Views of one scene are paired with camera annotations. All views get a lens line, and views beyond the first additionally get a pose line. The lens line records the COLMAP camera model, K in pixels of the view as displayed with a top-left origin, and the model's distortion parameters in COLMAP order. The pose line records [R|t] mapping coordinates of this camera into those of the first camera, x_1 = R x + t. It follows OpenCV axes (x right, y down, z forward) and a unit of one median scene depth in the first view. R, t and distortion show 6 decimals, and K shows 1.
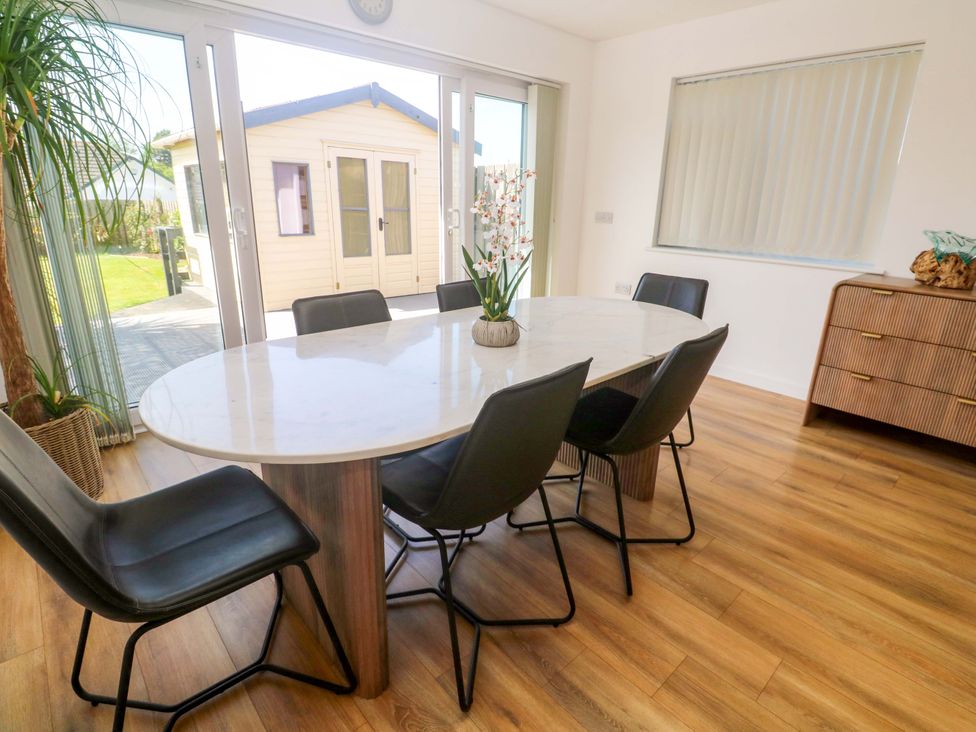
lens RADIAL K [[516.8, 0, 507.2], [0, 516.8, 367.0], [0, 0, 1]] dist [-0.000228, -0.018504]
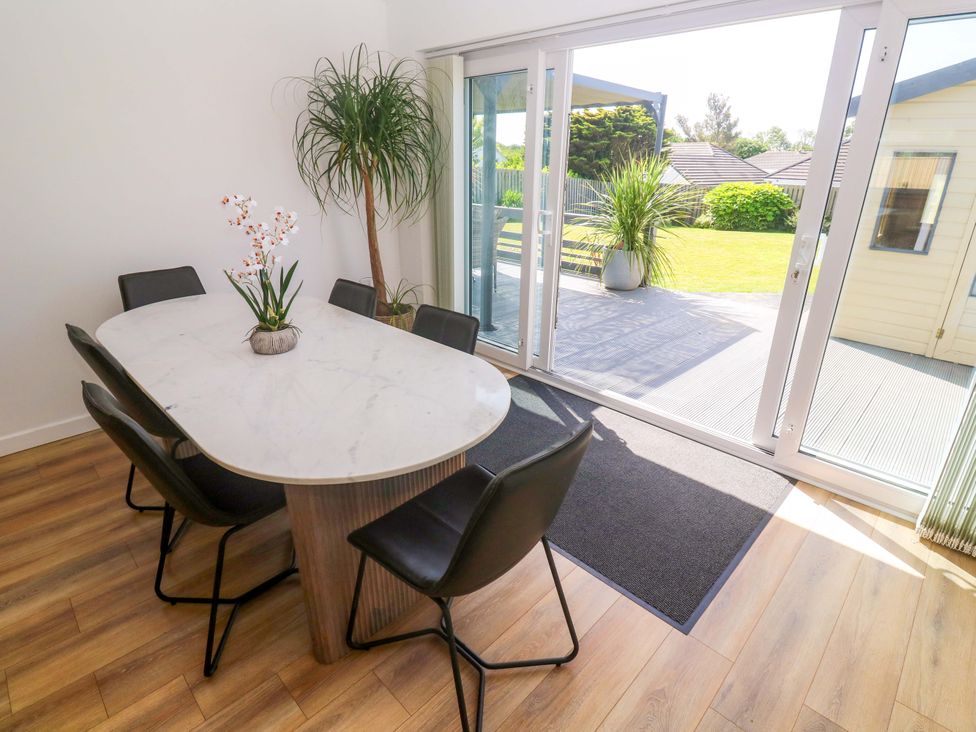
lens RADIAL K [[516.8, 0, 507.2], [0, 516.8, 367.0], [0, 0, 1]] dist [-0.000228, -0.018504]
pose [[0.016017, 0.343085, -0.939168, 0.979427], [-0.324699, 0.890167, 0.319647, -0.485753], [0.945682, 0.299827, 0.125658, 1.284124]]
